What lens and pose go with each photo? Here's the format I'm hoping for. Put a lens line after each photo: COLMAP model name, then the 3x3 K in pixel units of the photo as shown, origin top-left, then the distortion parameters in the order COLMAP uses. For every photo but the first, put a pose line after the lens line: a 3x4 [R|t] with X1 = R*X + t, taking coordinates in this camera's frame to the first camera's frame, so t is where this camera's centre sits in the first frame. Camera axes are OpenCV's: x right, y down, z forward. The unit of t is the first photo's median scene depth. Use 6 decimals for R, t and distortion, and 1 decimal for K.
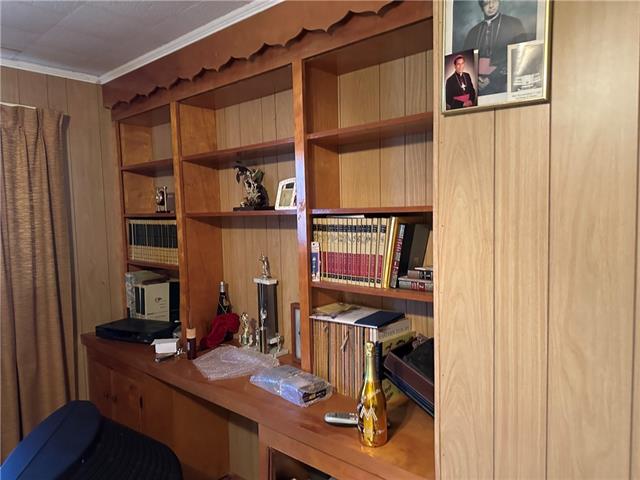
lens RADIAL K [[451.2, 0, 307.4], [0, 451.2, 239.9], [0, 0, 1]] dist [0.144855, -0.233254]
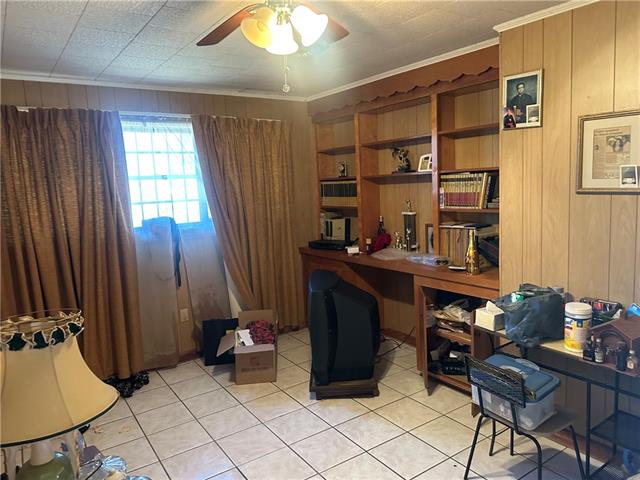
lens RADIAL K [[451.2, 0, 307.4], [0, 451.2, 239.9], [0, 0, 1]] dist [0.144855, -0.233254]
pose [[0.976405, -0.004125, -0.215907, -0.121901], [0.020941, 0.996914, 0.075655, 0.066354], [0.214928, -0.078391, 0.973479, -1.019855]]
